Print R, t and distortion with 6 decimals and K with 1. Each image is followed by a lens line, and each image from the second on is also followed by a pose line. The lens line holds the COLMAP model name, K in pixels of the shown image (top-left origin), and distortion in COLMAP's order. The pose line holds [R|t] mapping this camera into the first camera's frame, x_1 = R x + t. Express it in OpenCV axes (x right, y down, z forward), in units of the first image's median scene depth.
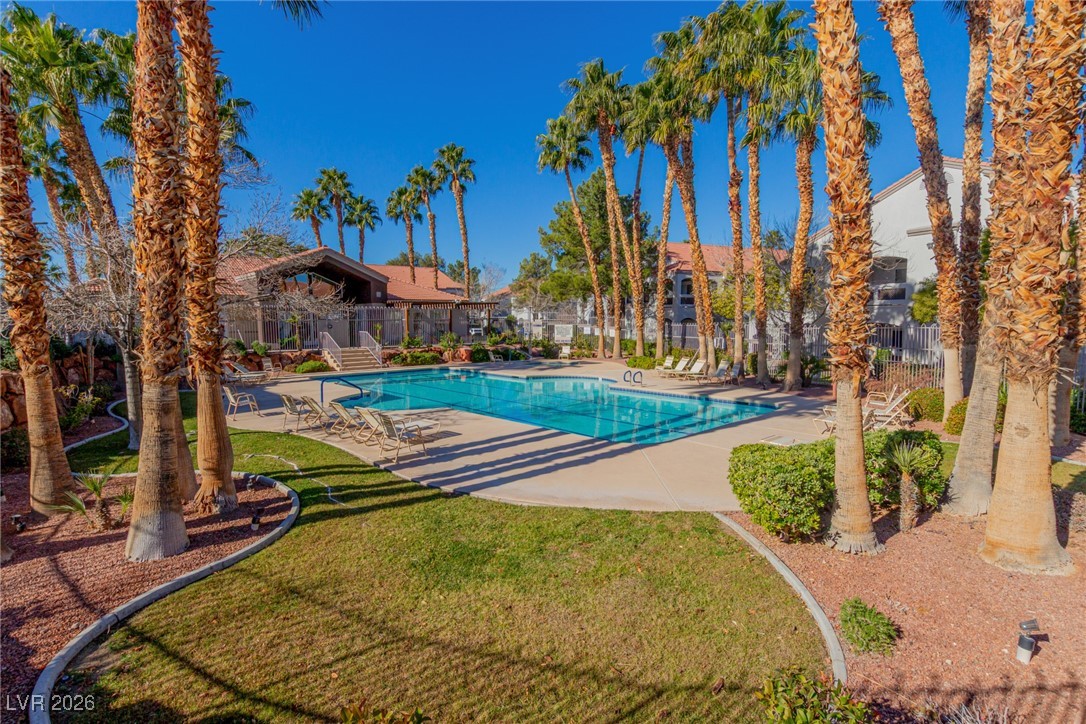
lens RADIAL K [[514.0, 0, 549.4], [0, 514.0, 365.5], [0, 0, 1]] dist [0.000108, -0.001717]
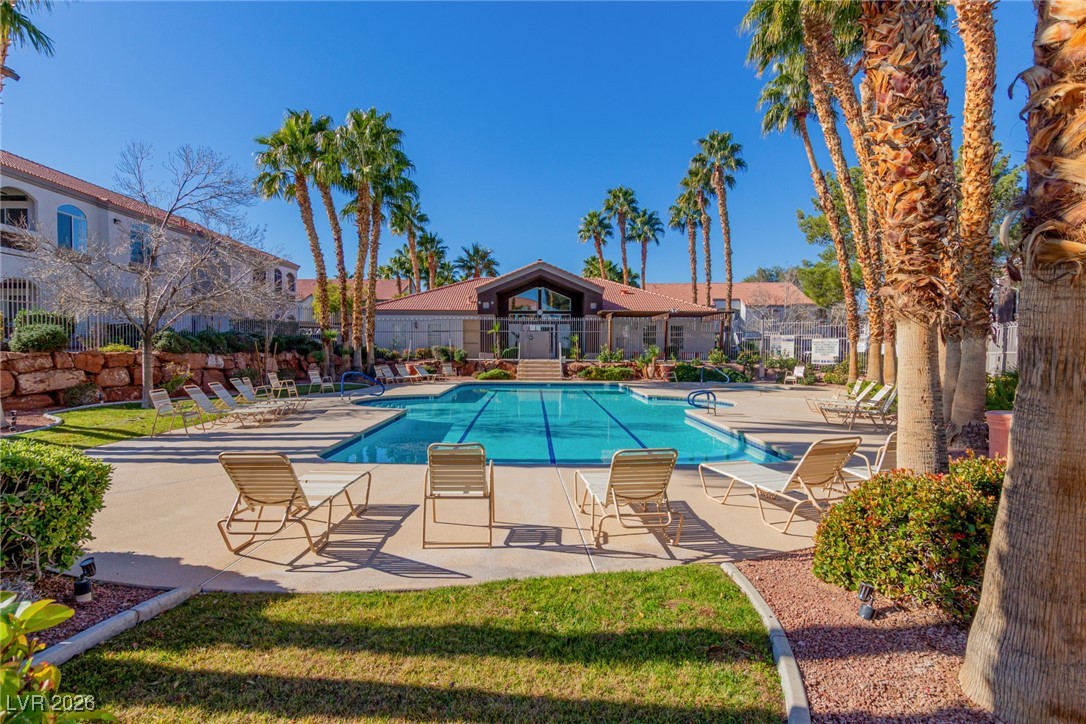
lens RADIAL K [[545.1, 0, 543.0], [0, 545.1, 362.0], [0, 0, 1]] dist [0.000706, 0.000167]
pose [[0.735873, 0.026074, -0.676617, 0.224478], [-0.066868, 0.997172, -0.034297, 0.005374], [0.673810, 0.070482, 0.735536, 0.155403]]
